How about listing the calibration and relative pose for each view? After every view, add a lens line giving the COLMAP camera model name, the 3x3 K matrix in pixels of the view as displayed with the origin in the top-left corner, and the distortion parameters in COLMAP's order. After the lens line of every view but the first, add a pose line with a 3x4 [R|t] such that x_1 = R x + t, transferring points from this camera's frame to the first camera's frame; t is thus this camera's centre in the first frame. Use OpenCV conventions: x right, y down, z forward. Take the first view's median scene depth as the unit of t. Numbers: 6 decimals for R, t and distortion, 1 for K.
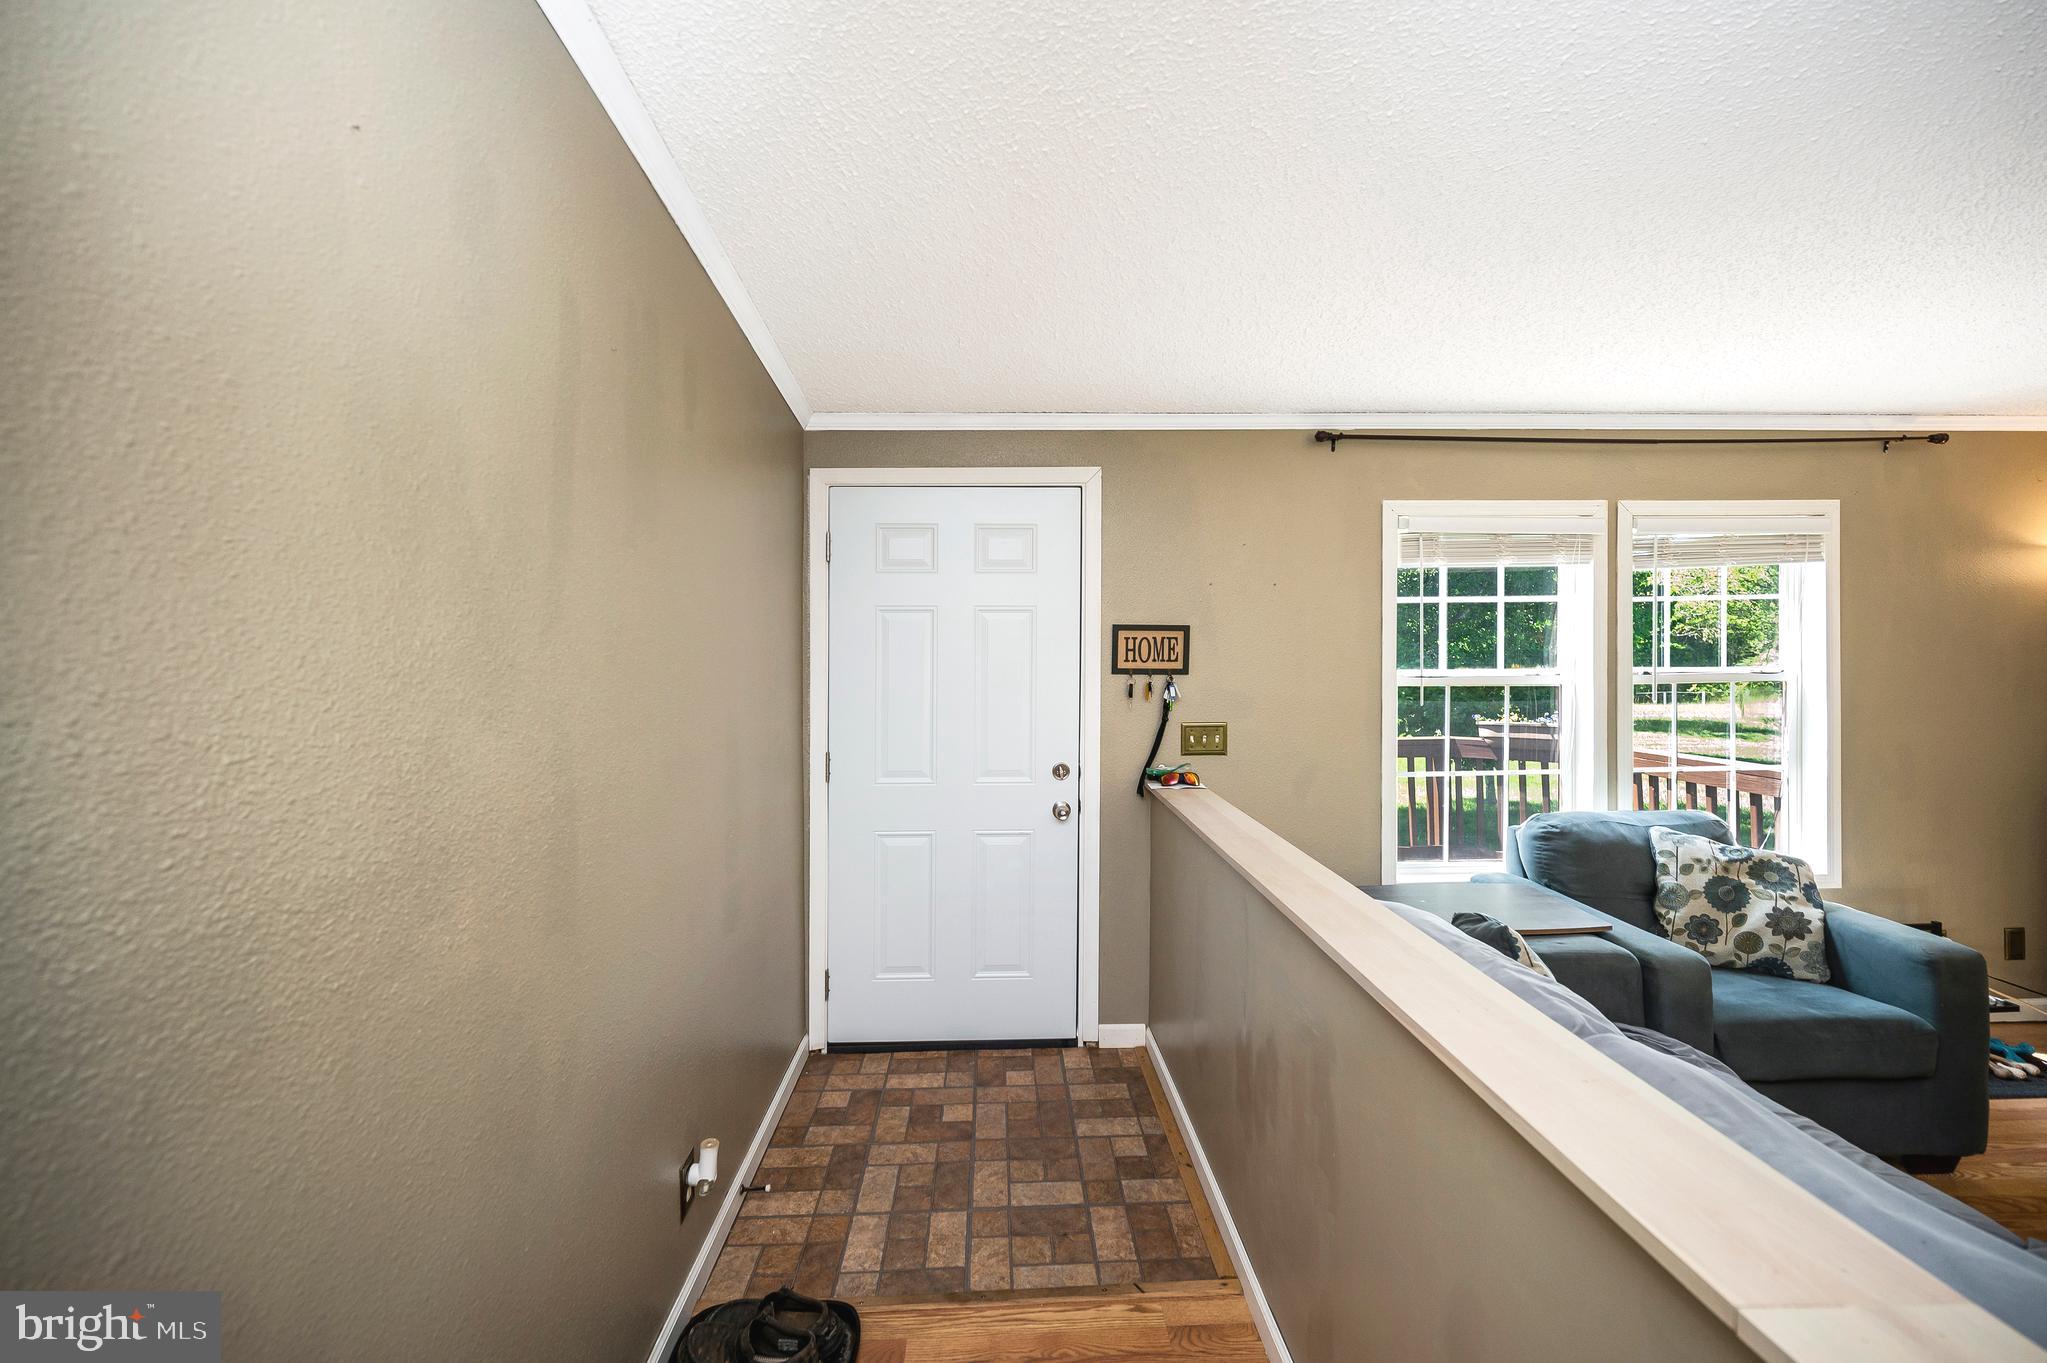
lens RADIAL K [[1073.7, 0, 1023.0], [0, 1073.7, 637.8], [0, 0, 1]] dist [0.000315, 0.000089]
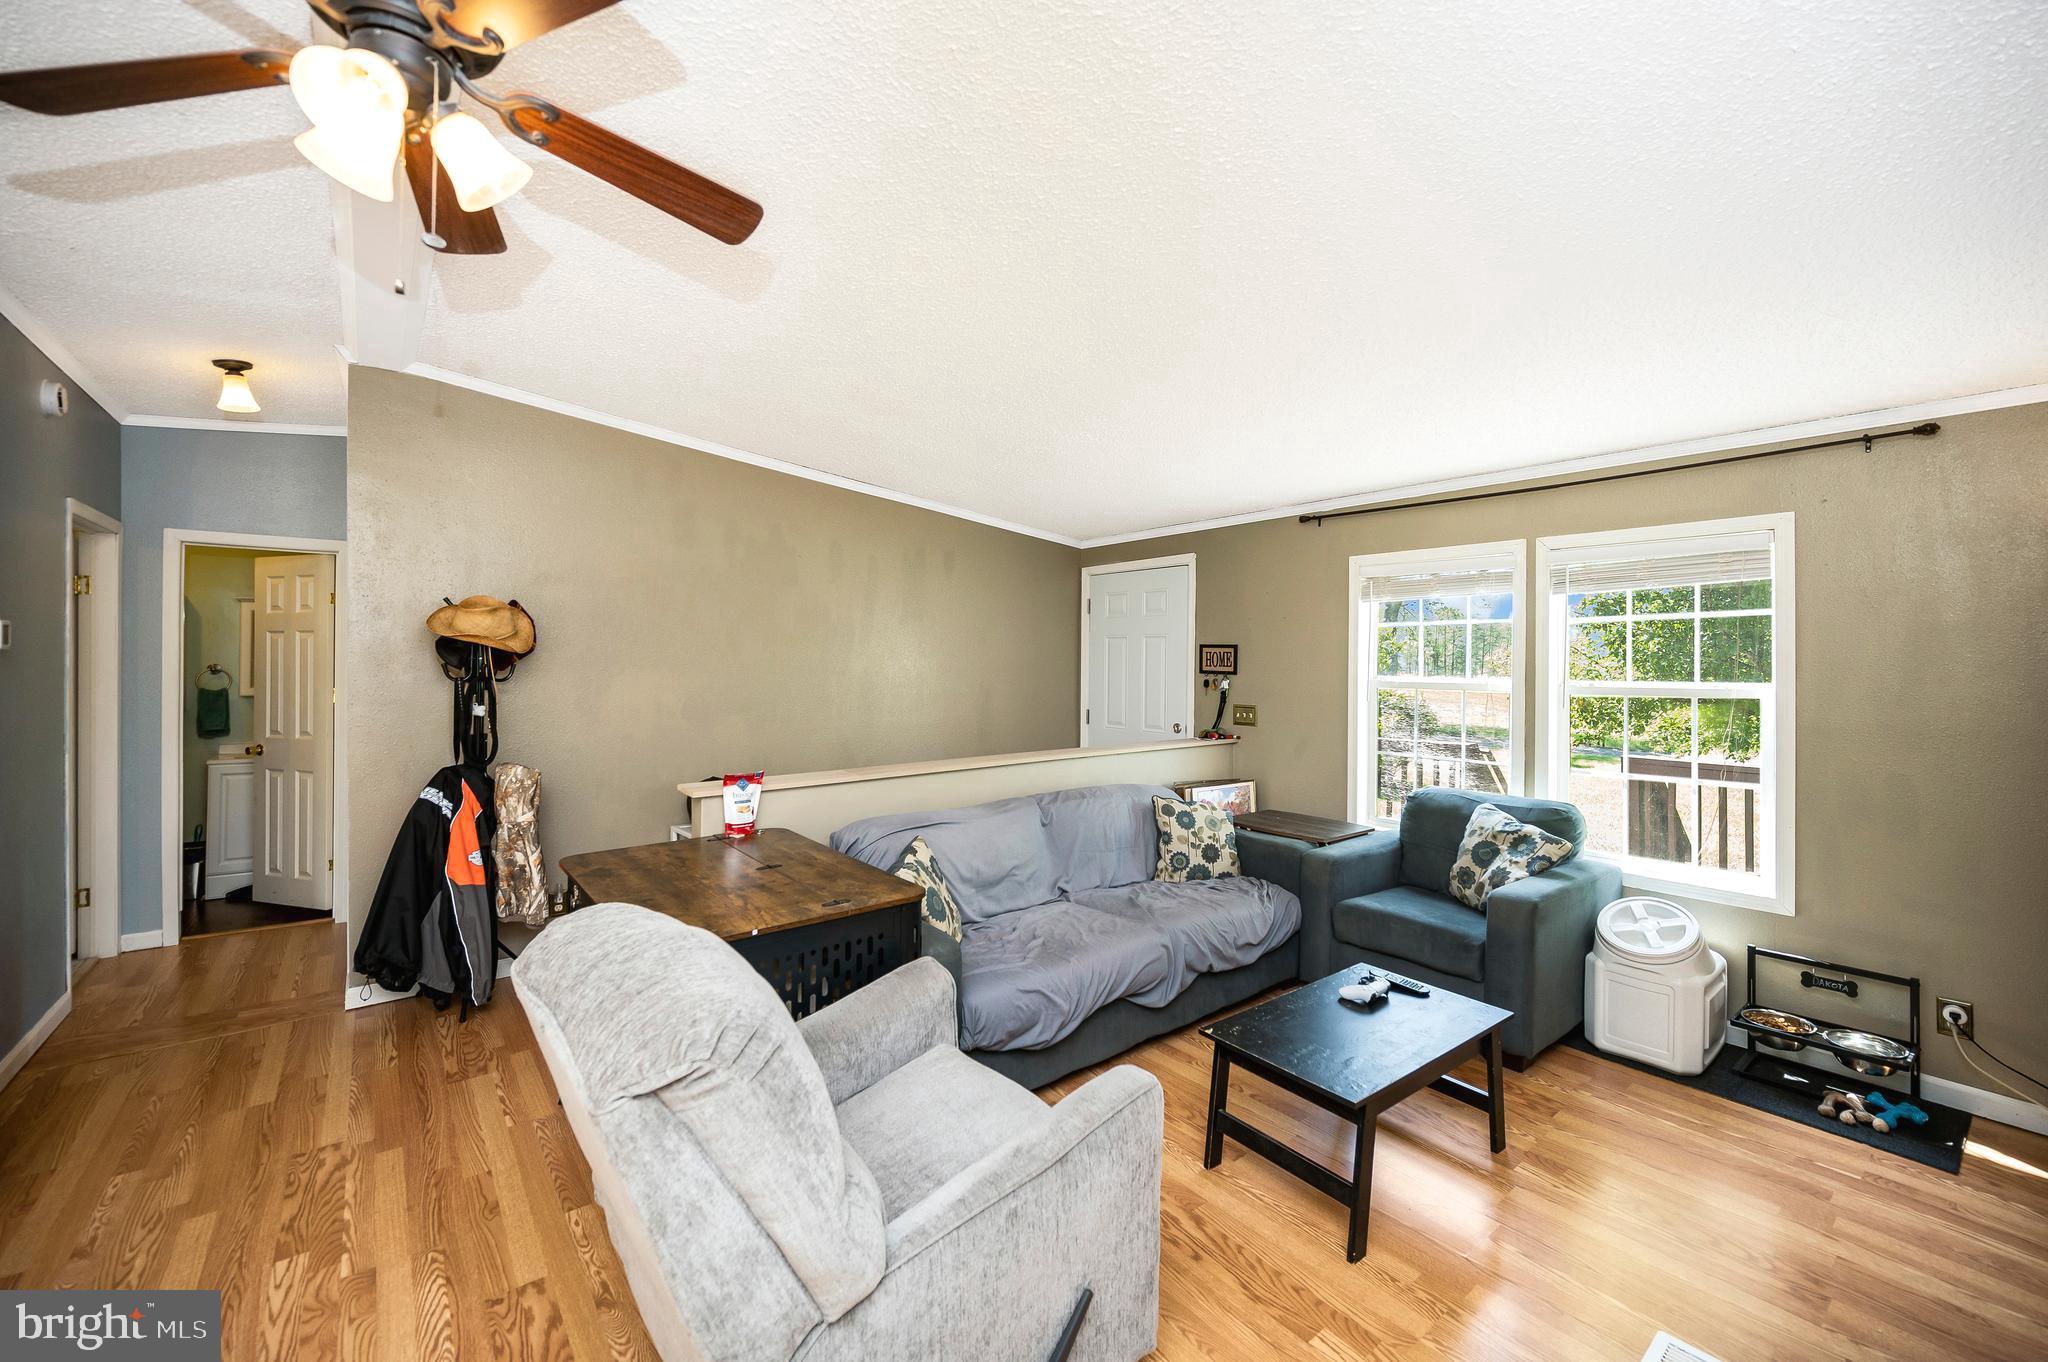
lens RADIAL K [[857.5, 0, 1024.0], [0, 857.5, 681.0], [0, 0, 1]] dist [0.000180, 0.000016]
pose [[0.583304, 0.028797, -0.811744, 1.027623], [0.001098, 0.999342, 0.036241, -0.004017], [0.812253, -0.022031, 0.582888, -0.028665]]
